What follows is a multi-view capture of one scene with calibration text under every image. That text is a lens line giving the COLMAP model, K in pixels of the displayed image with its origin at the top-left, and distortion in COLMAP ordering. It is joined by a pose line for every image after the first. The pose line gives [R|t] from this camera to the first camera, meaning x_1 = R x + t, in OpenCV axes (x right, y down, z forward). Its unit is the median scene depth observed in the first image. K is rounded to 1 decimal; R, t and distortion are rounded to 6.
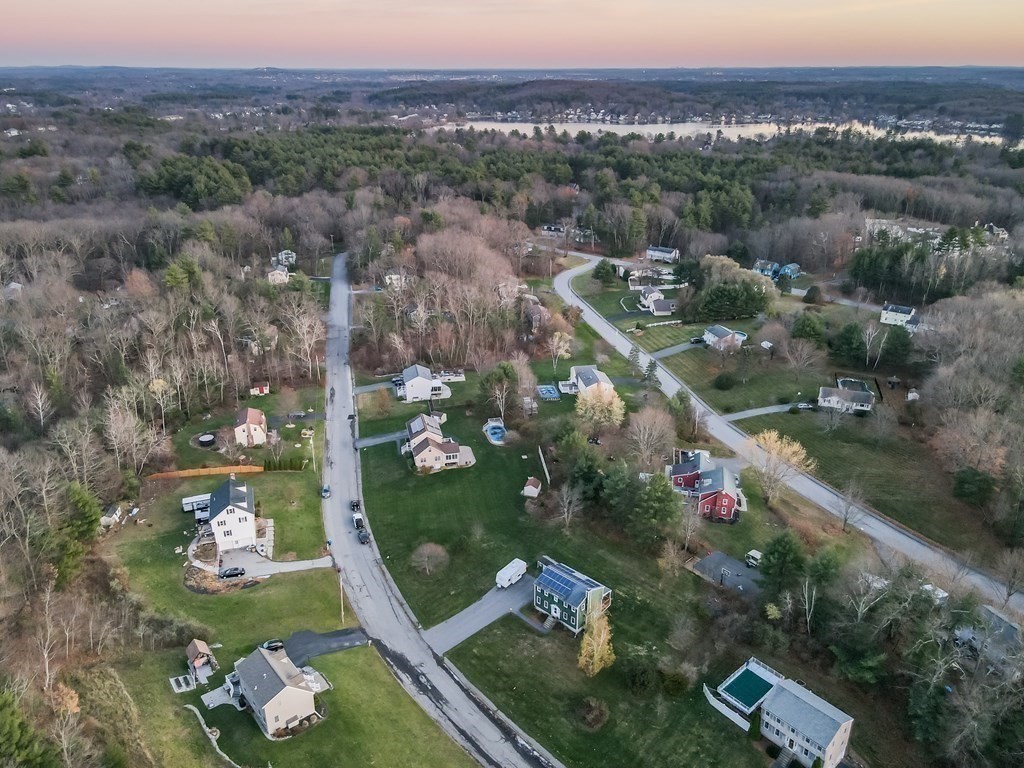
lens RADIAL K [[751.0, 0, 510.1], [0, 751.0, 377.5], [0, 0, 1]] dist [0.000282, 0.030901]
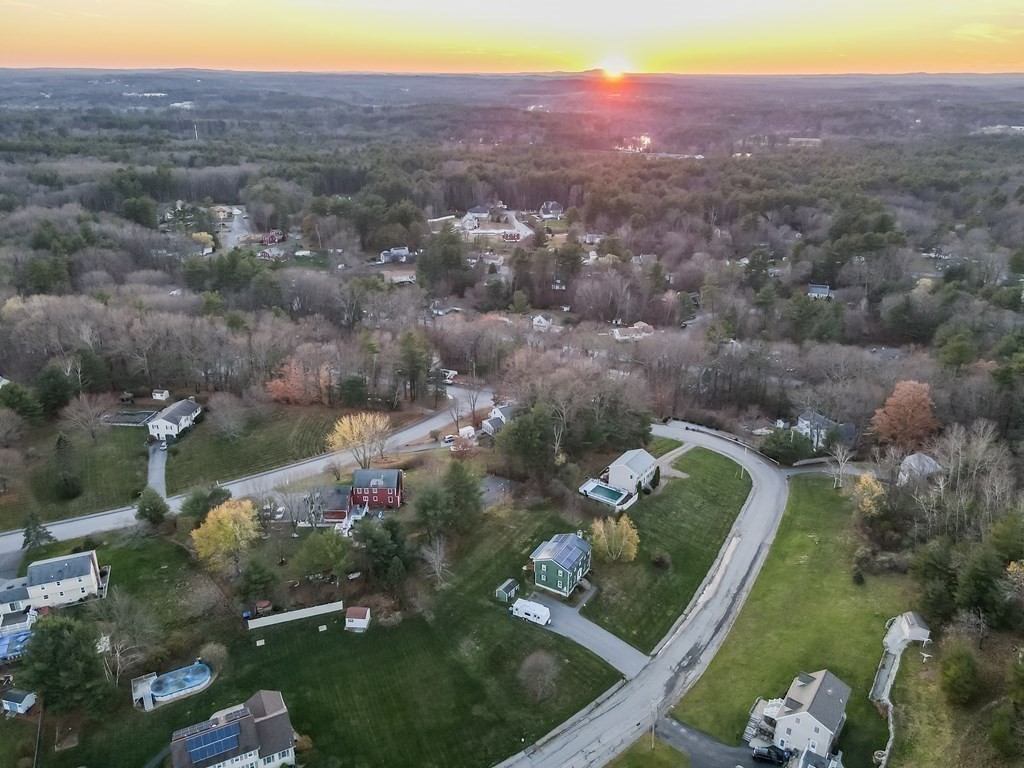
lens RADIAL K [[751.0, 0, 510.1], [0, 751.0, 377.5], [0, 0, 1]] dist [0.000282, 0.030901]
pose [[-0.233576, -0.366034, 0.900812, -0.814097], [0.366599, 0.824917, 0.430252, -0.441609], [-0.900582, 0.430733, -0.058493, 1.056369]]
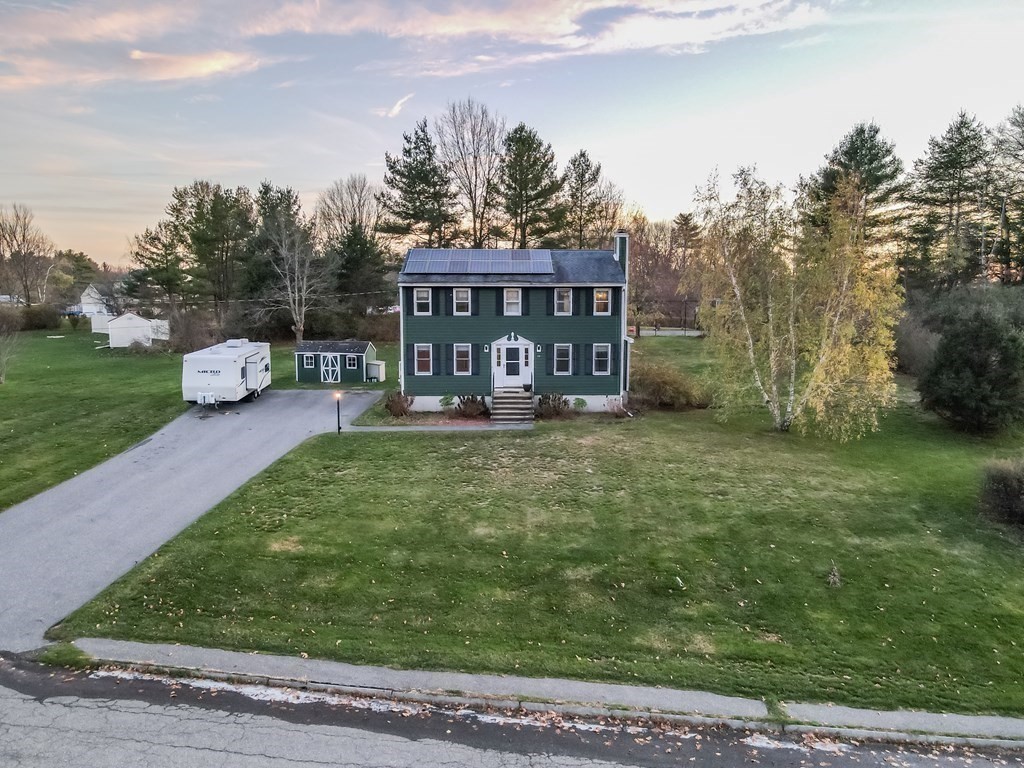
lens RADIAL K [[751.0, 0, 510.1], [0, 751.0, 377.5], [0, 0, 1]] dist [0.000282, 0.030901]
pose [[0.723650, -0.074012, 0.686187, -0.115311], [0.266095, 0.947285, -0.178449, 0.368854], [-0.636808, 0.311726, 0.705197, 0.845285]]
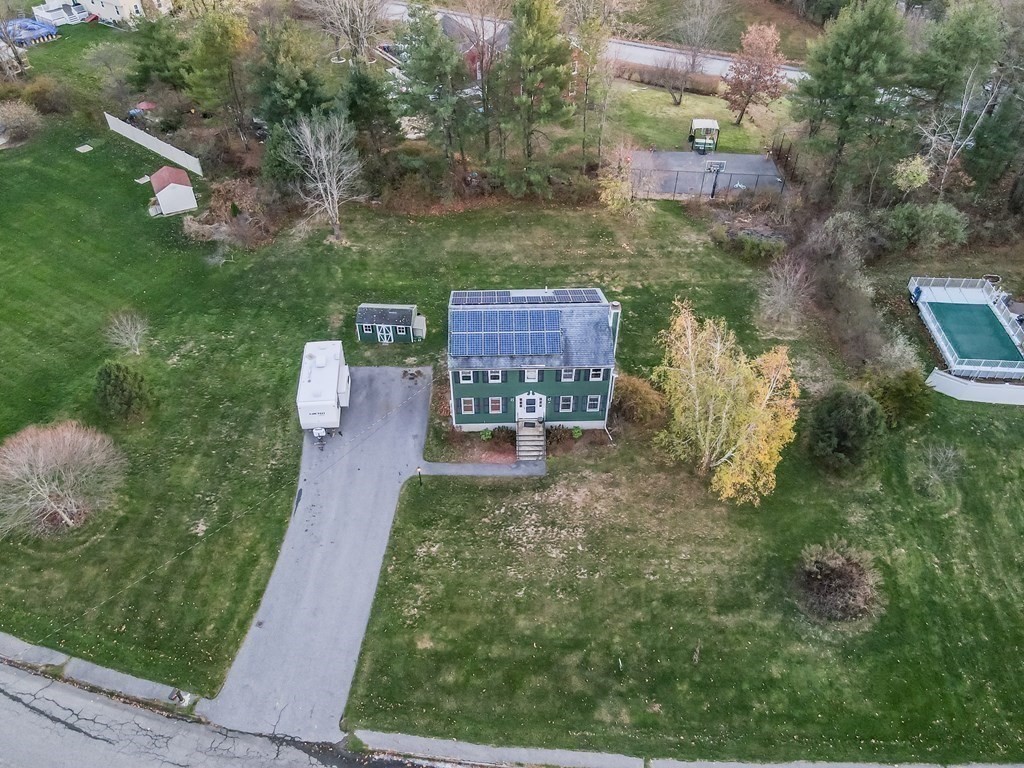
lens RADIAL K [[751.0, 0, 510.1], [0, 751.0, 377.5], [0, 0, 1]] dist [0.000282, 0.030901]
pose [[0.710649, -0.474346, 0.519590, -0.128045], [0.270794, 0.866051, 0.420270, 0.149957], [-0.649345, -0.157963, 0.743908, 0.761597]]
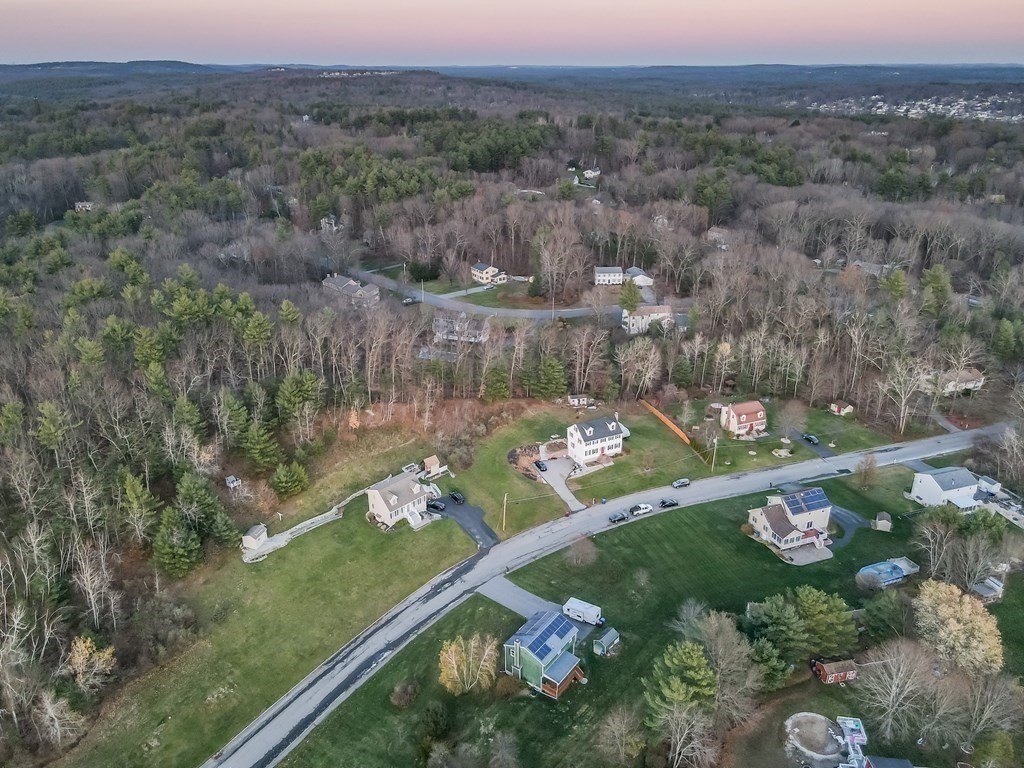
lens RADIAL K [[751.0, 0, 510.1], [0, 751.0, 377.5], [0, 0, 1]] dist [0.000282, 0.030901]
pose [[0.119345, 0.381857, -0.916483, 0.809682], [-0.378773, 0.870779, 0.313490, -0.273939], [0.917763, 0.309725, 0.248560, 0.664676]]
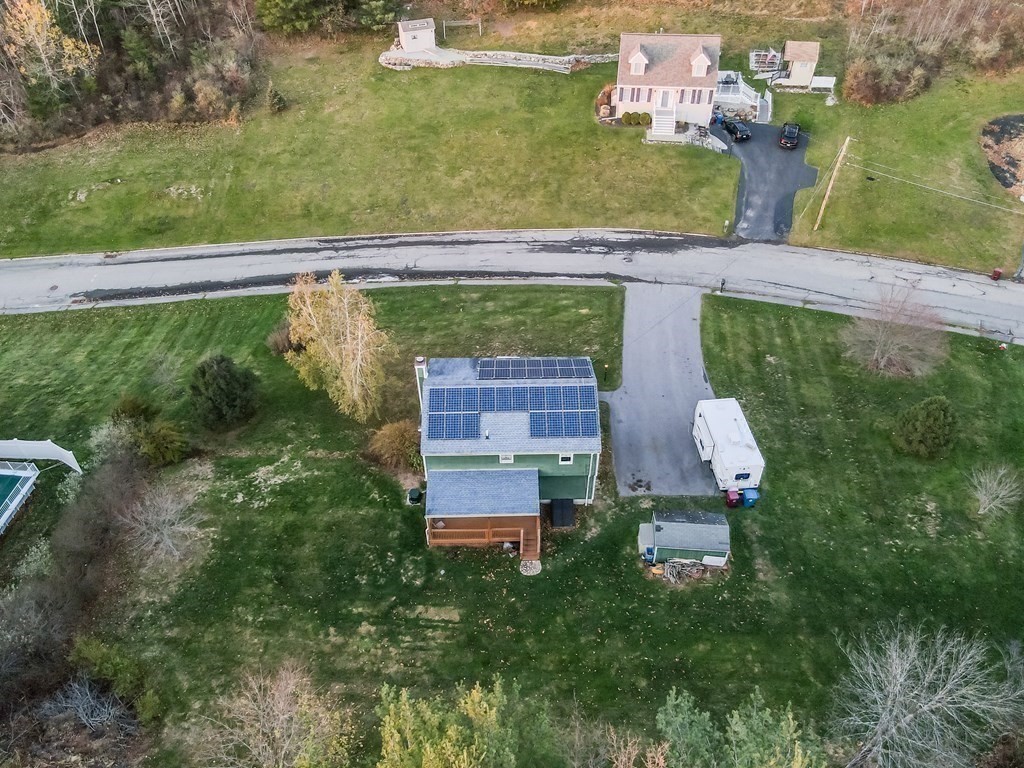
lens RADIAL K [[751.0, 0, 510.1], [0, 751.0, 377.5], [0, 0, 1]] dist [0.000282, 0.030901]
pose [[-0.724295, 0.476740, -0.498113, 0.245597], [-0.256513, 0.484264, 0.836475, -0.005161], [0.639999, 0.733626, -0.228460, 1.102411]]
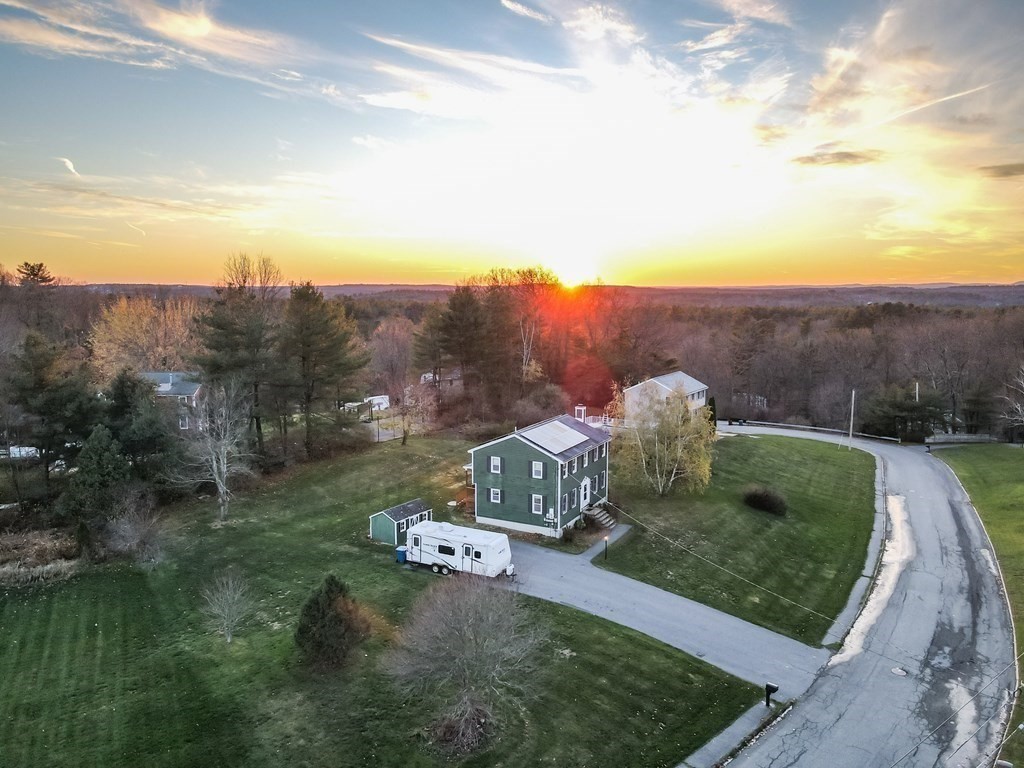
lens RADIAL K [[751.0, 0, 510.1], [0, 751.0, 377.5], [0, 0, 1]] dist [0.000282, 0.030901]
pose [[-0.270701, -0.115411, 0.955720, -0.347493], [0.370300, 0.903916, 0.214040, 0.143039], [-0.888594, 0.411844, -0.201954, 1.126376]]
